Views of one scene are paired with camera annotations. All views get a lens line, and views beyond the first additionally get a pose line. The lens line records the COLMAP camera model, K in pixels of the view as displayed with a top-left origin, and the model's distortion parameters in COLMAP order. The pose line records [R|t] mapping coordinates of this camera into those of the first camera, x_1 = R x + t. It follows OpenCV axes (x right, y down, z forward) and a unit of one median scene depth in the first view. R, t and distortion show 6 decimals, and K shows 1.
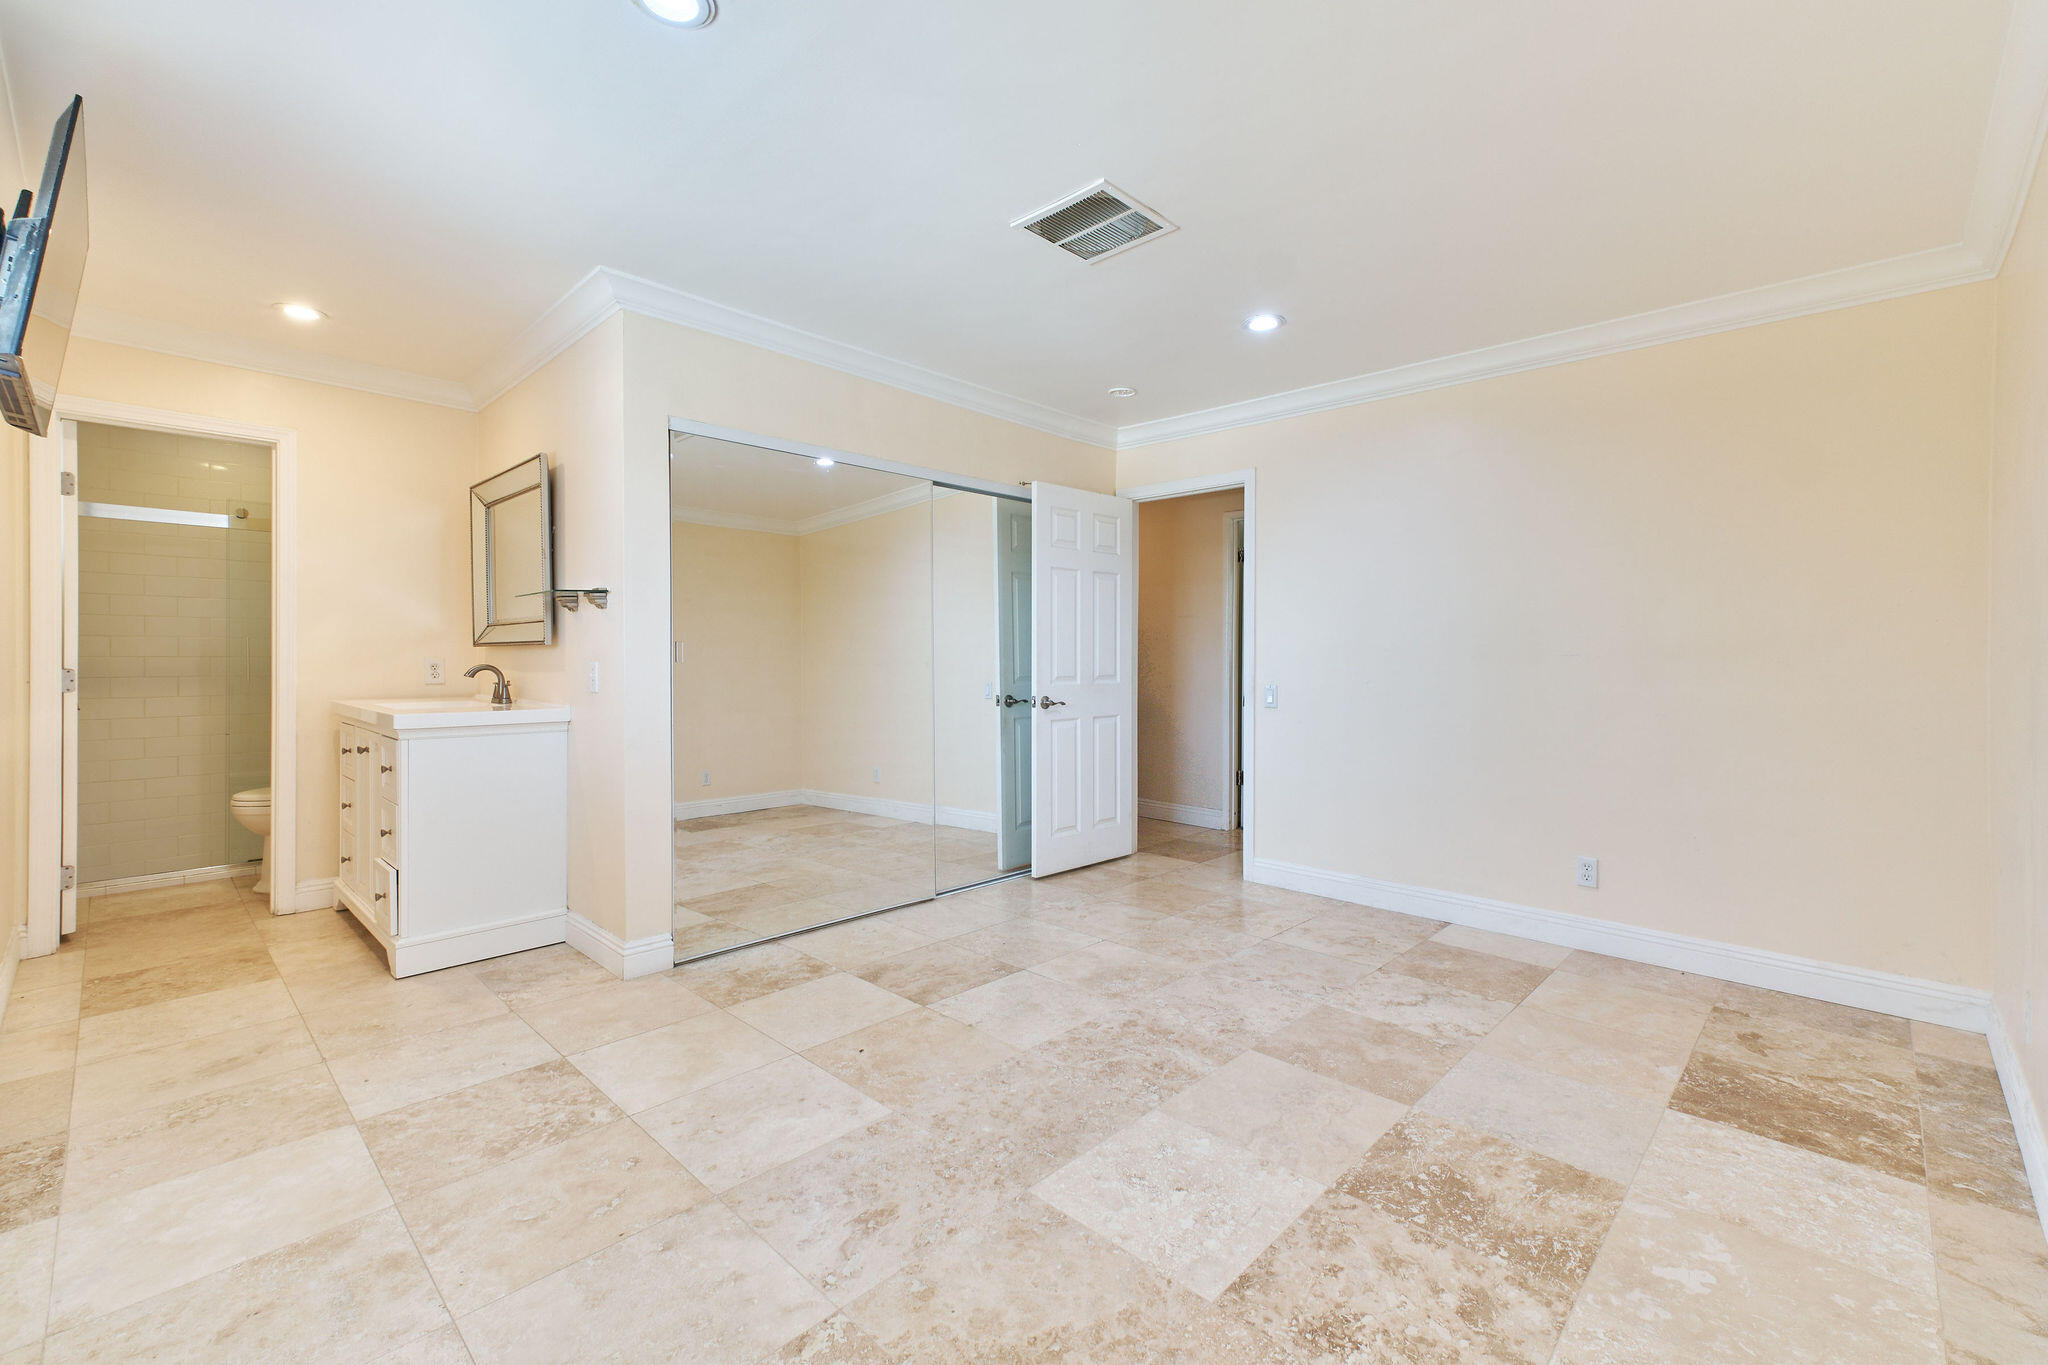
lens RADIAL K [[854.5, 0, 1047.8], [0, 854.5, 656.7], [0, 0, 1]] dist [0.012718, 0.000199]
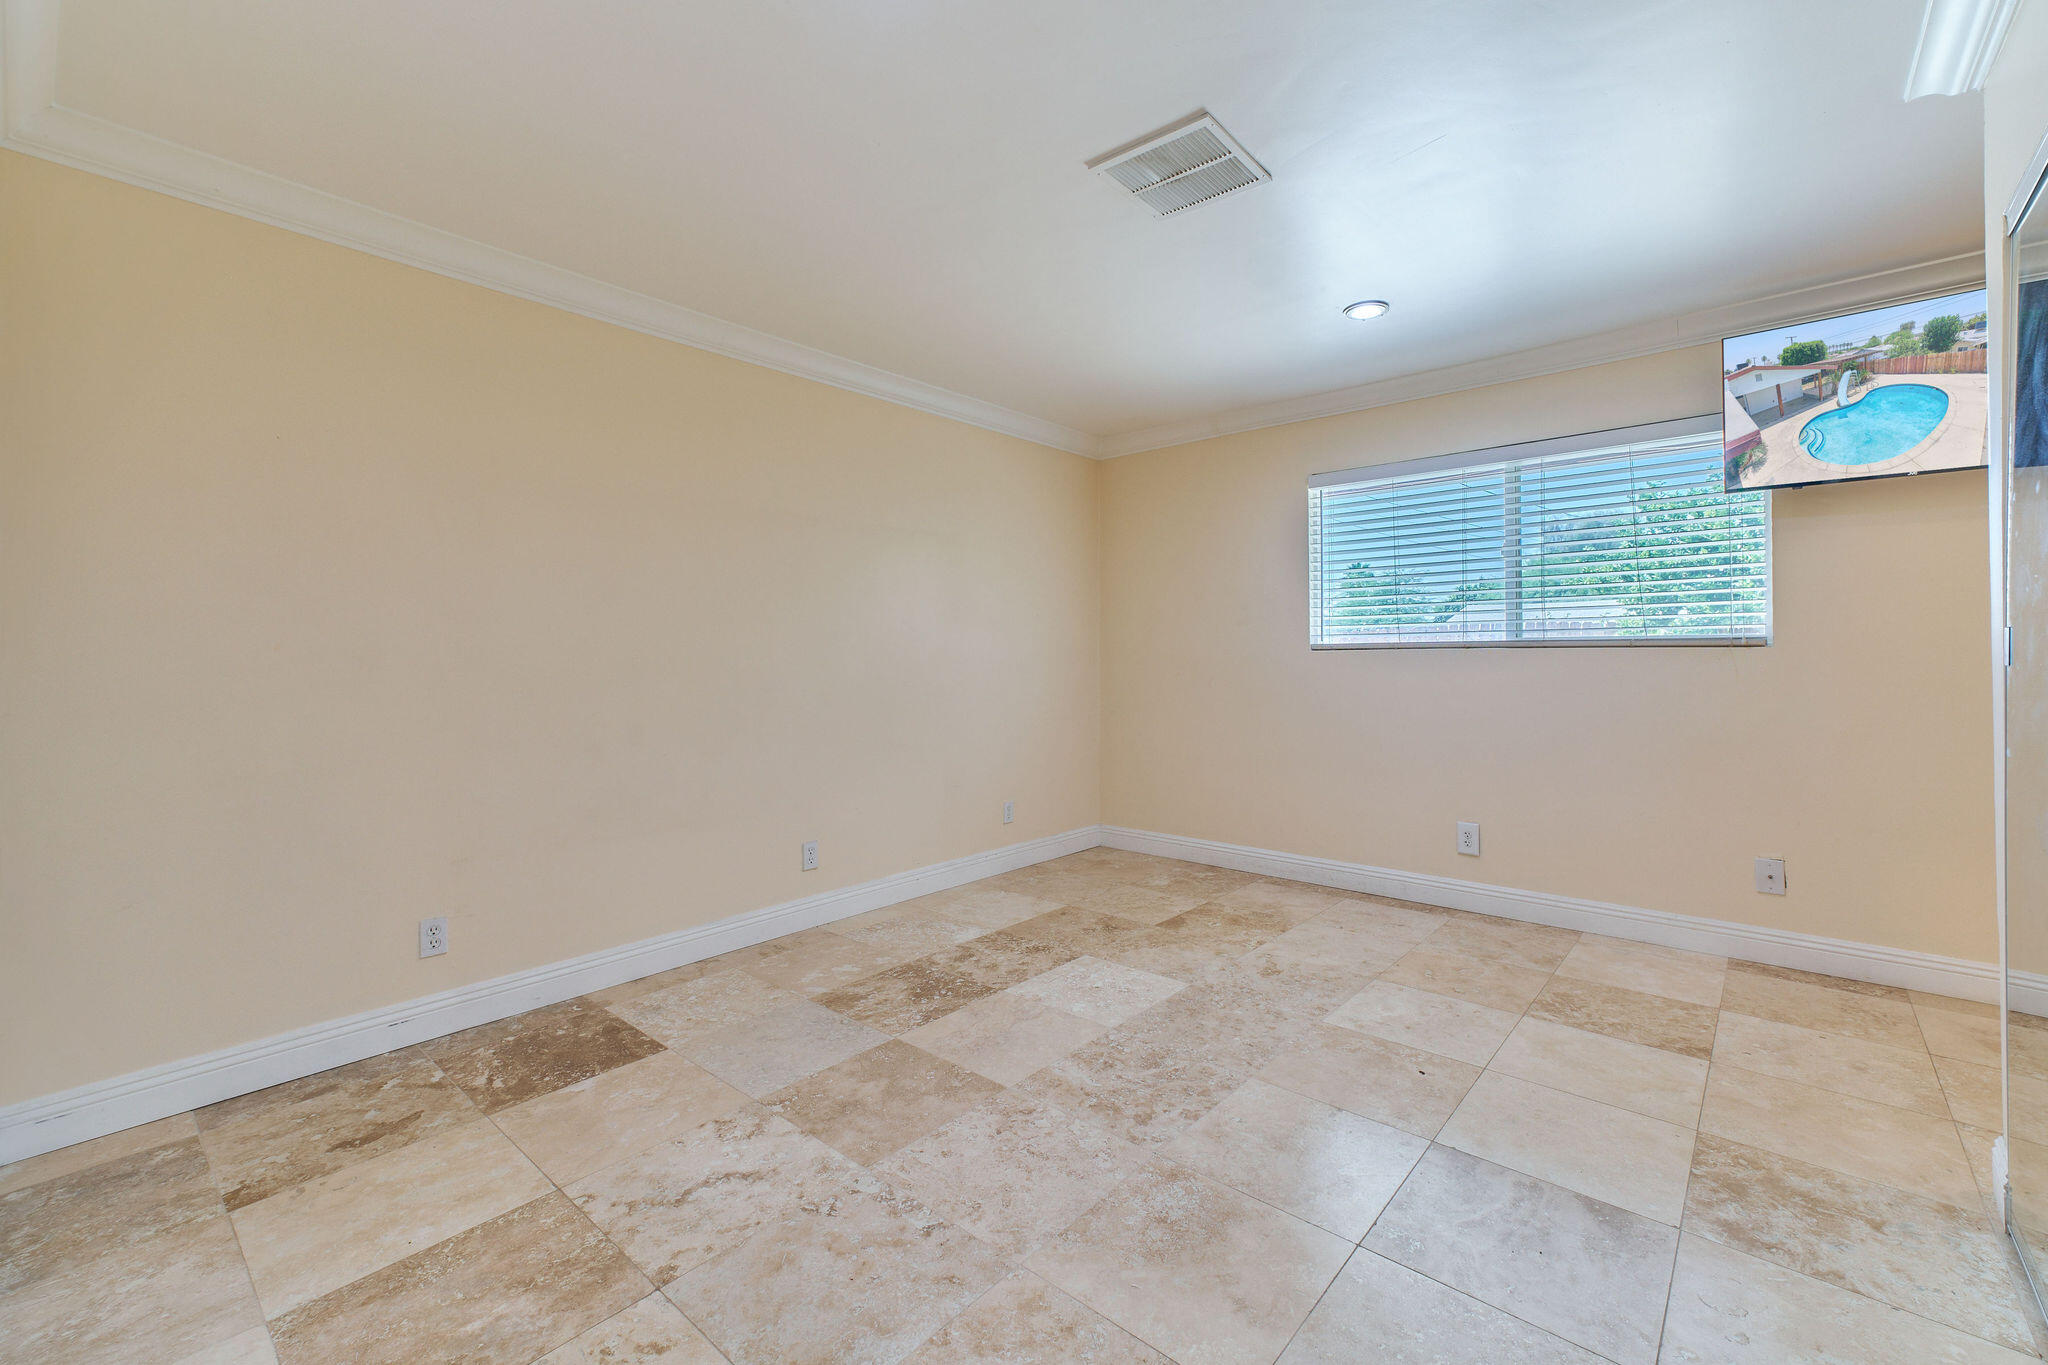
lens RADIAL K [[854.5, 0, 1047.8], [0, 854.5, 656.7], [0, 0, 1]] dist [0.012718, 0.000199]
pose [[-0.998745, 0.001163, -0.050066, 0.252653], [0.001089, 0.999998, 0.001513, 0.000662], [0.050067, 0.001456, -0.998745, 2.017992]]
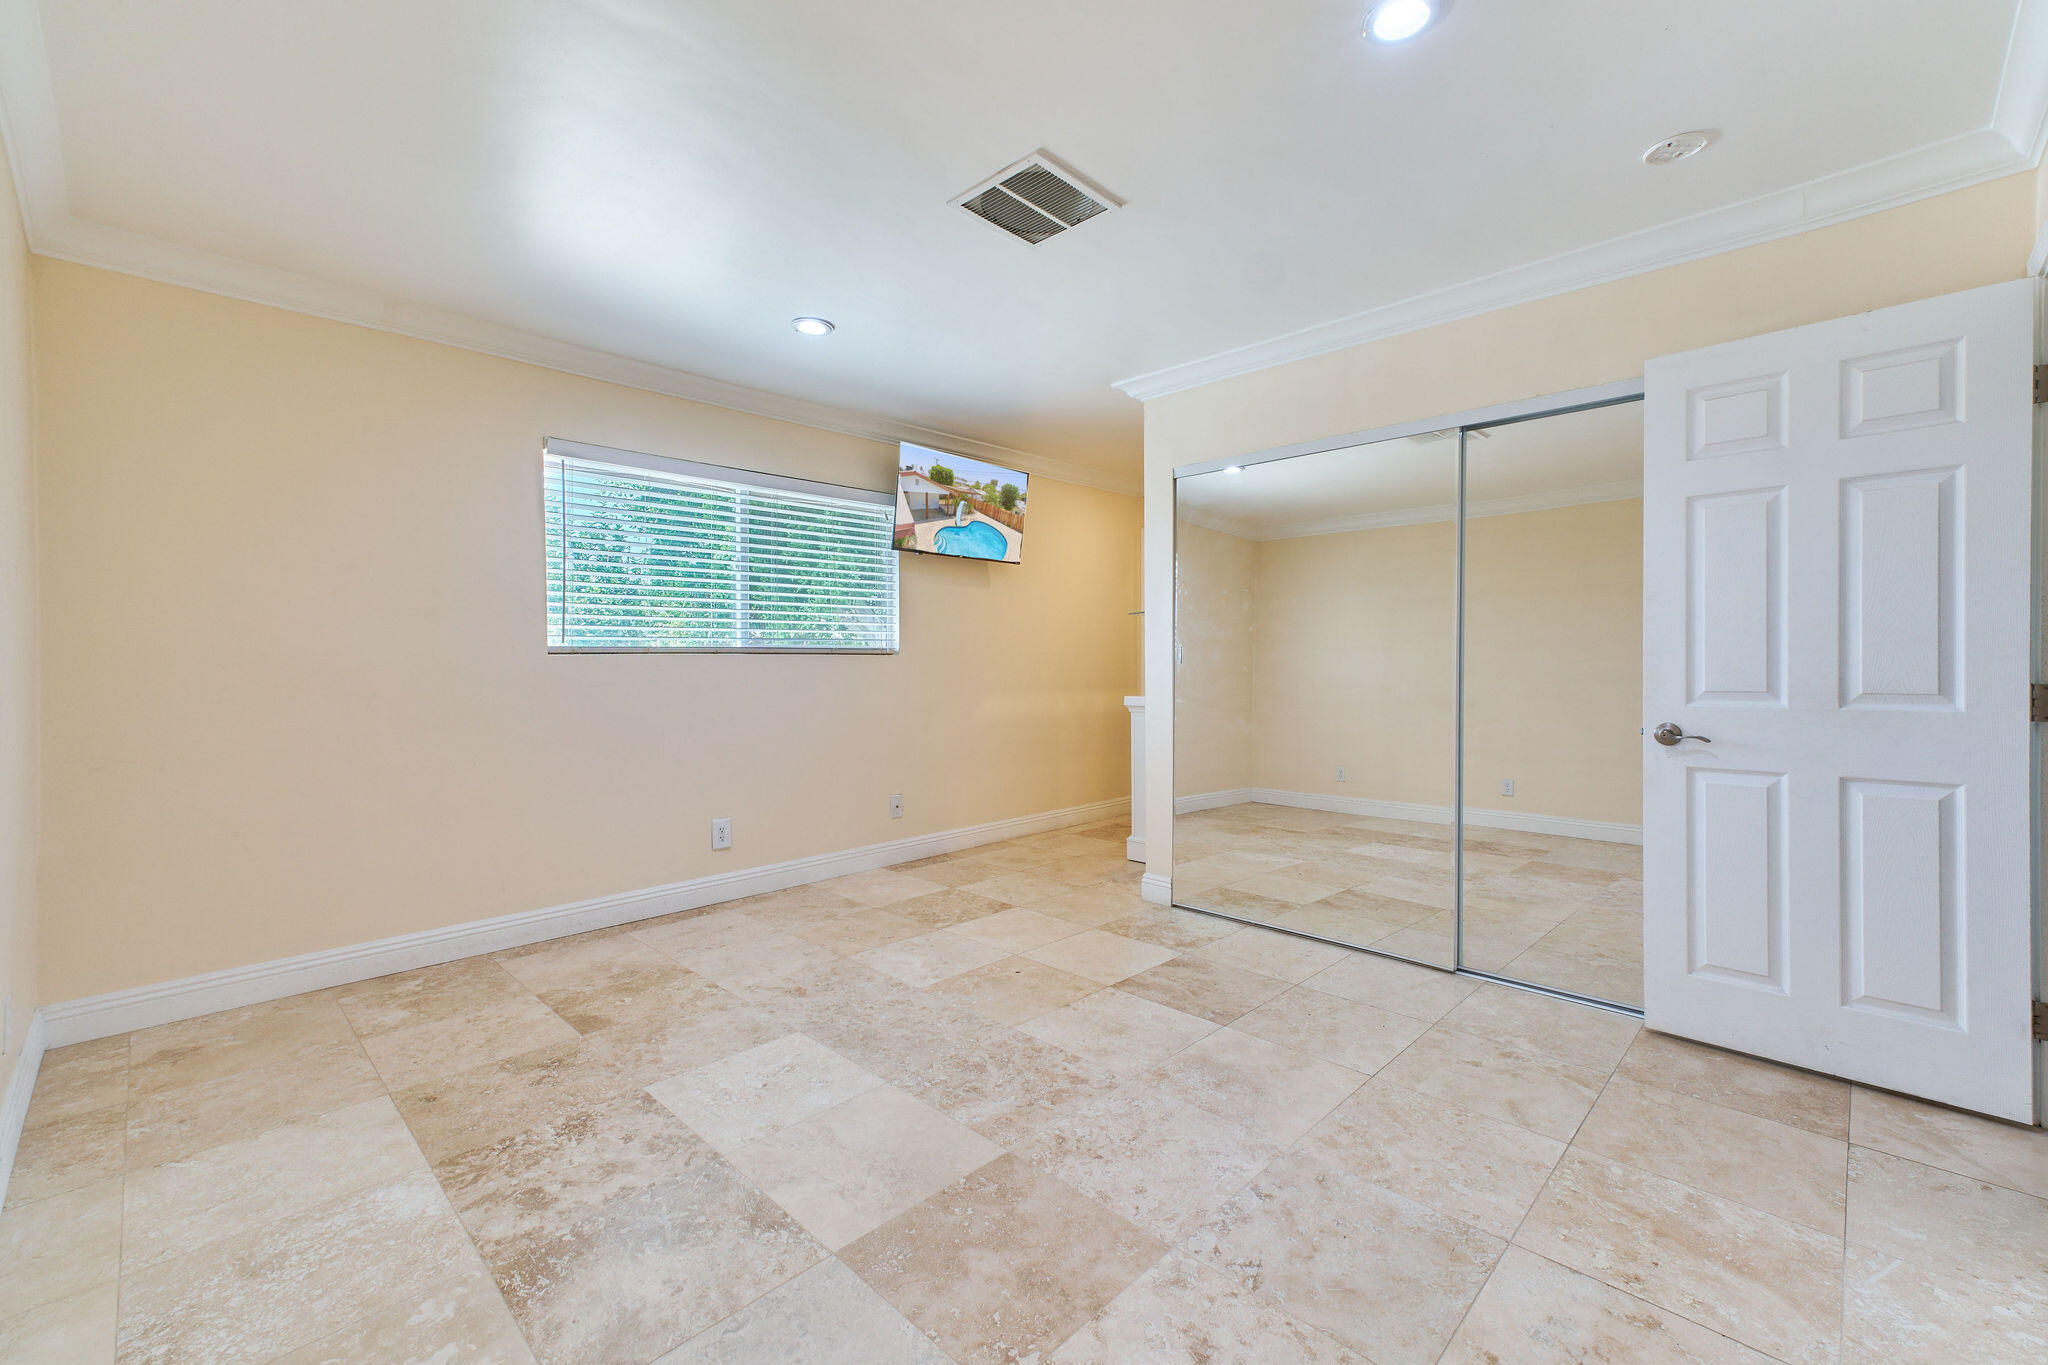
lens RADIAL K [[855.4, 0, 1052.0], [0, 855.4, 660.8], [0, 0, 1]] dist [0.009781, 0.001056]
pose [[0.002468, -0.004072, -0.999989, 1.084587], [0.002129, 0.999989, -0.004067, 0.011920], [0.999995, -0.002119, 0.002477, 1.099725]]
